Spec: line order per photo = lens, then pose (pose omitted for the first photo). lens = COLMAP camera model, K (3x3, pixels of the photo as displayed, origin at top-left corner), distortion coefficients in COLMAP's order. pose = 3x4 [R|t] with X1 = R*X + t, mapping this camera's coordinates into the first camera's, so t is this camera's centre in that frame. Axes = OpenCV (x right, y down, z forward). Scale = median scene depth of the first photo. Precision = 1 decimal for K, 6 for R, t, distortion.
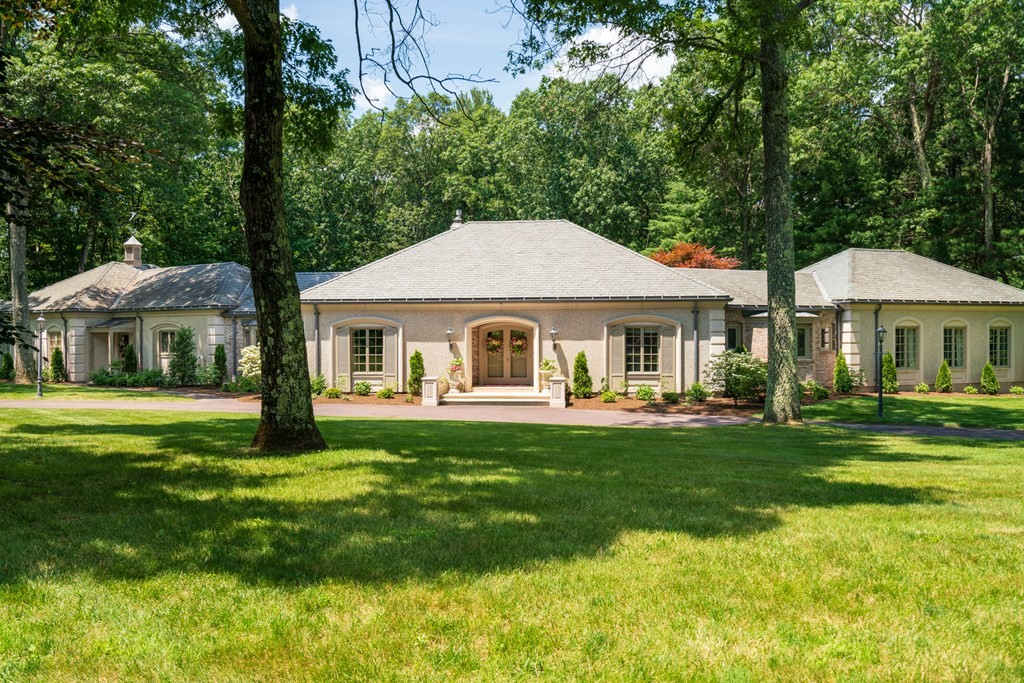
lens RADIAL K [[943.4, 0, 512.0], [0, 943.4, 340.5], [0, 0, 1]] dist [-0.005811, 0.000000]
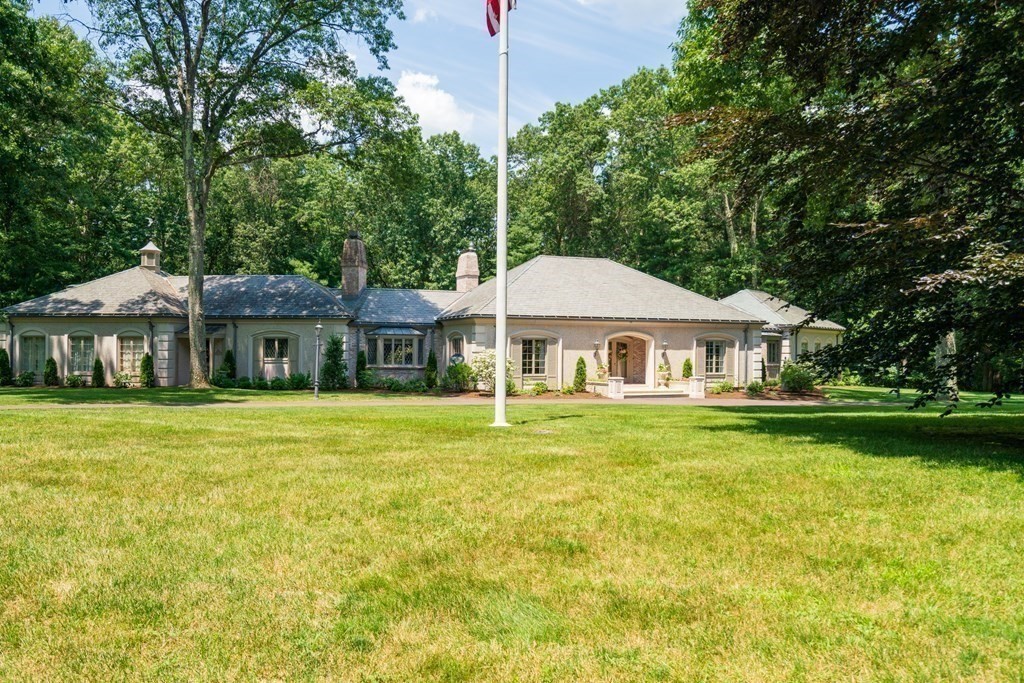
lens RADIAL K [[826.8, 0, 512.1], [0, 826.8, 343.9], [0, 0, 1]] dist [0.007305, 0.001259]
pose [[0.865027, 0.011635, 0.501591, -0.735985], [-0.008474, 0.999927, -0.008580, 0.003416], [-0.501654, 0.003172, 0.865062, 0.065857]]
